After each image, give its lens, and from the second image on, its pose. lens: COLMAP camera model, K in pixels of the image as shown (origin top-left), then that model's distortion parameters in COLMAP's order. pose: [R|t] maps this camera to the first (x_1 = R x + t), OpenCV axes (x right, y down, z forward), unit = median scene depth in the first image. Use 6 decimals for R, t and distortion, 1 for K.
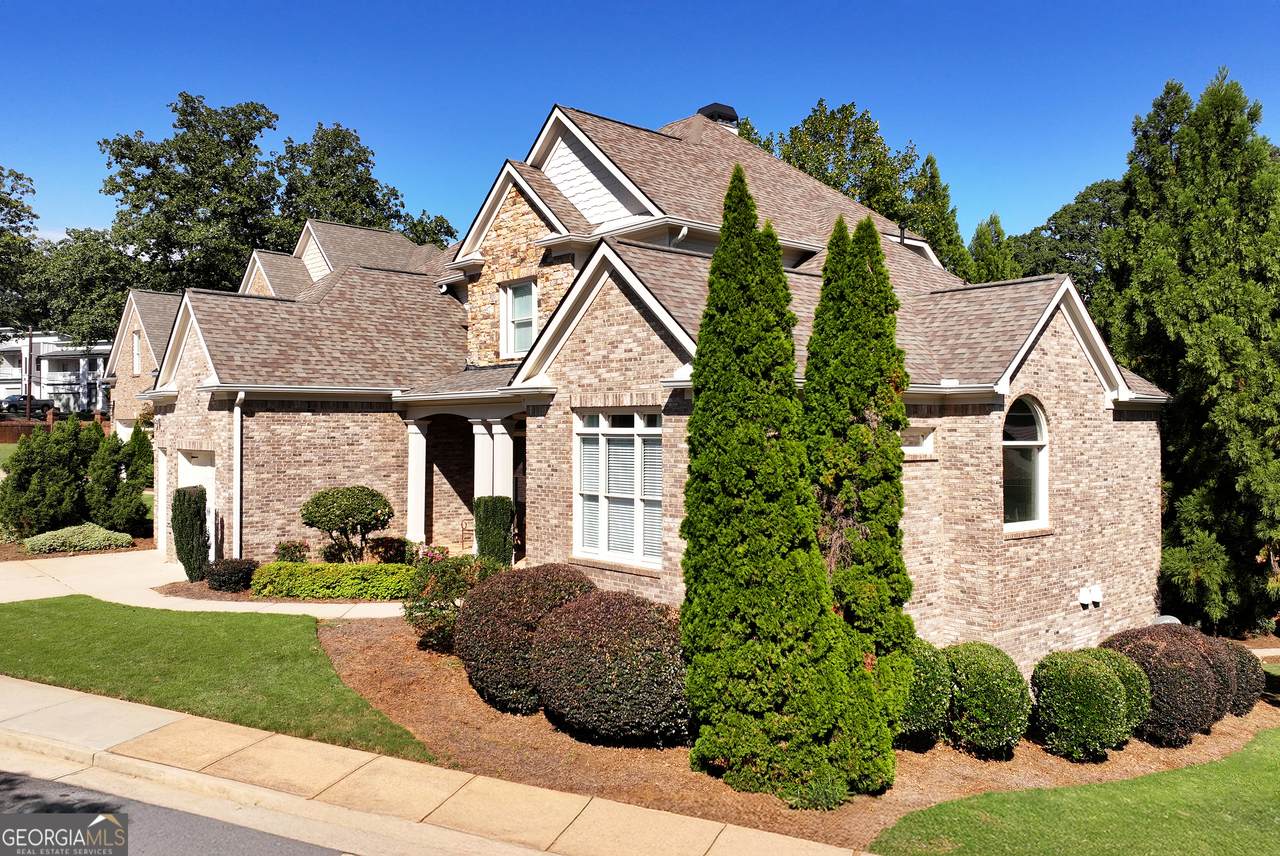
lens RADIAL K [[963.3, 0, 684.5], [0, 963.3, 426.6], [0, 0, 1]] dist [-0.002244, -0.001435]
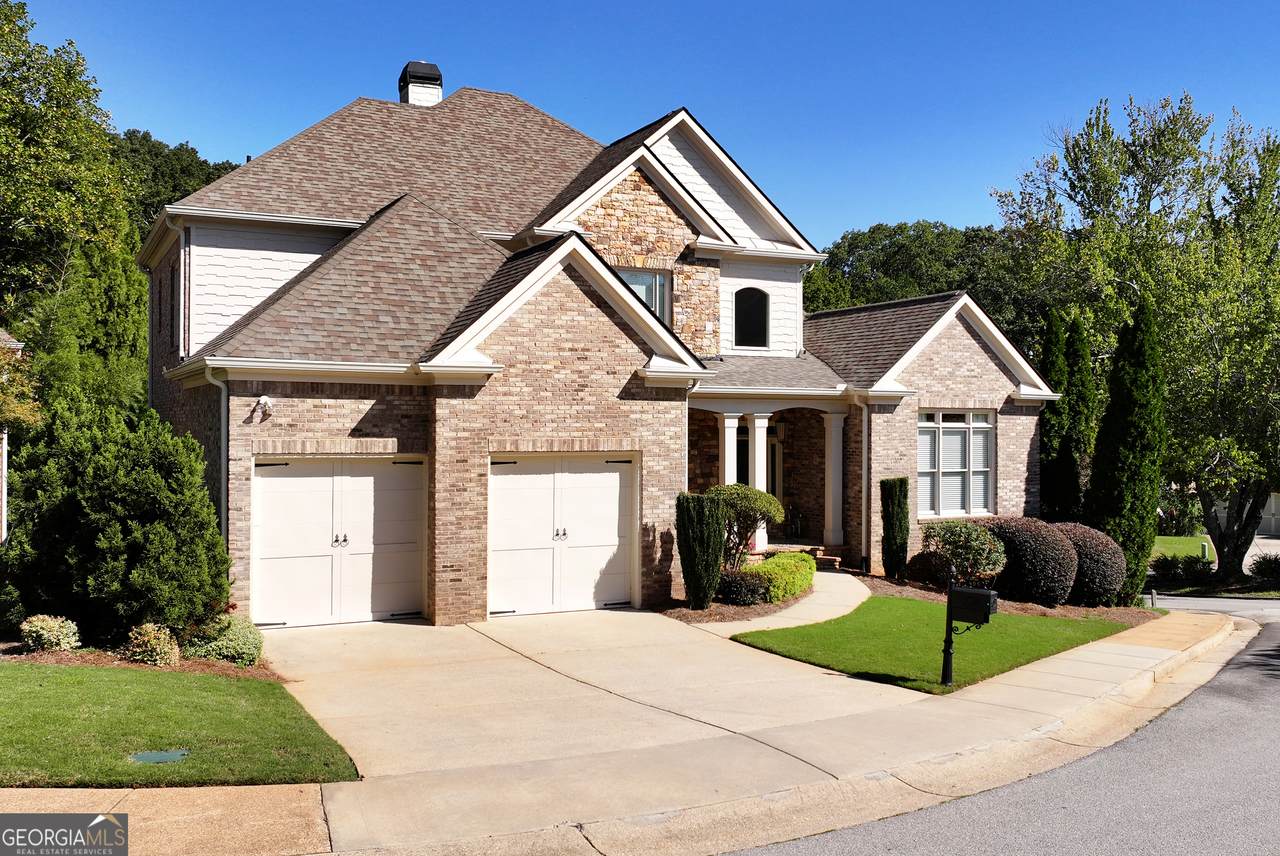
lens RADIAL K [[1124.7, 0, 640.0], [0, 1124.7, 428.0], [0, 0, 1]] dist [0.000672, 0.000727]
pose [[0.293447, -0.005140, 0.955962, -1.643518], [-0.007344, 0.999944, 0.007630, -0.000545], [-0.955947, -0.009259, 0.293393, 0.870929]]
